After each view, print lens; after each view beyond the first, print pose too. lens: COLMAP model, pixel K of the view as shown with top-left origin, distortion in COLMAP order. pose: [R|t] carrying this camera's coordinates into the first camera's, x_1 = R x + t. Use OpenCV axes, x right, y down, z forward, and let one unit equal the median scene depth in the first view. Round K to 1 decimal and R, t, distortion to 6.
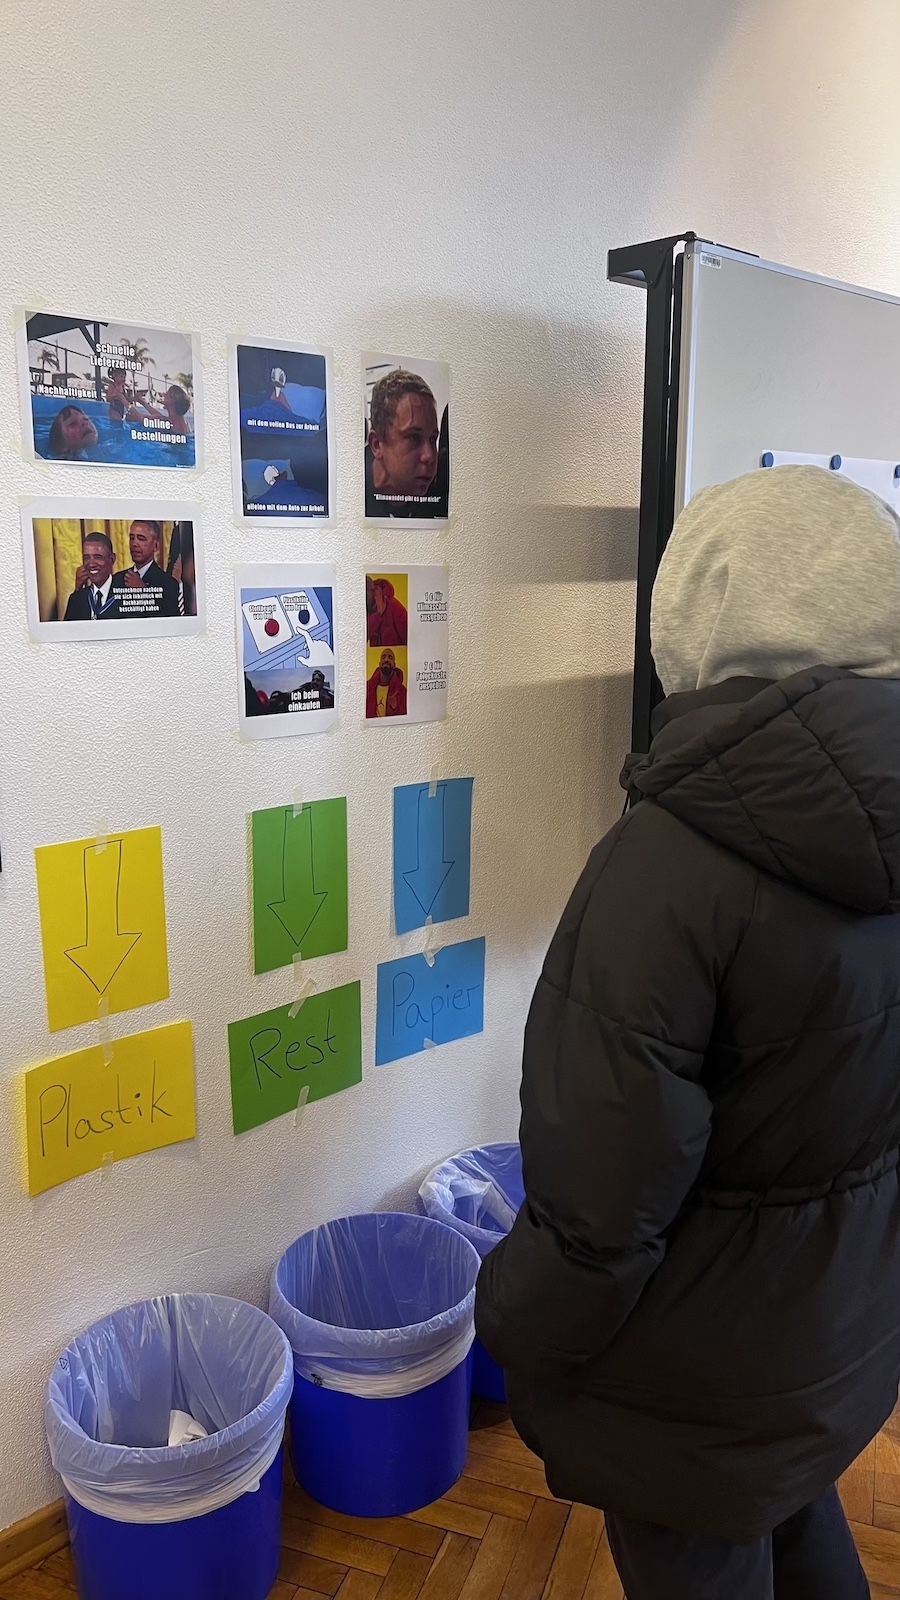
lens RADIAL K [[1250.5, 0, 450.0], [0, 1250.5, 800.0], [0, 0, 1]] dist [0.110029, -0.282474]
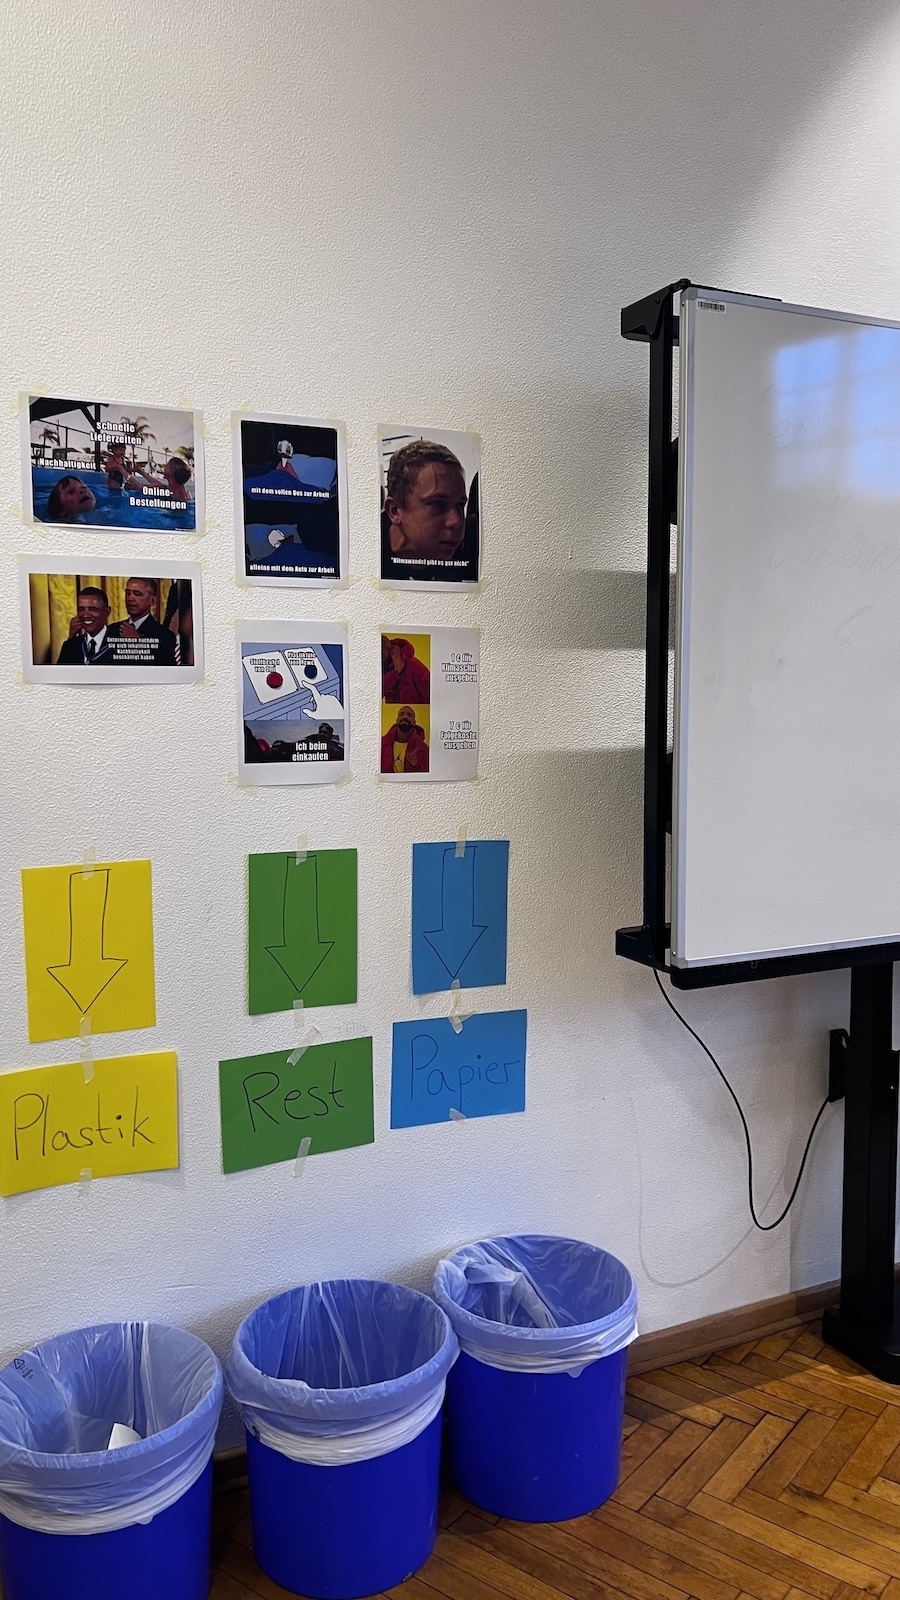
lens RADIAL K [[1250.5, 0, 450.0], [0, 1250.5, 800.0], [0, 0, 1]] dist [0.110029, -0.282474]
pose [[0.949175, 0.023000, -0.313907, 0.332271], [-0.057629, 0.993166, -0.101485, 0.061440], [0.309428, 0.114417, 0.944014, 0.061424]]
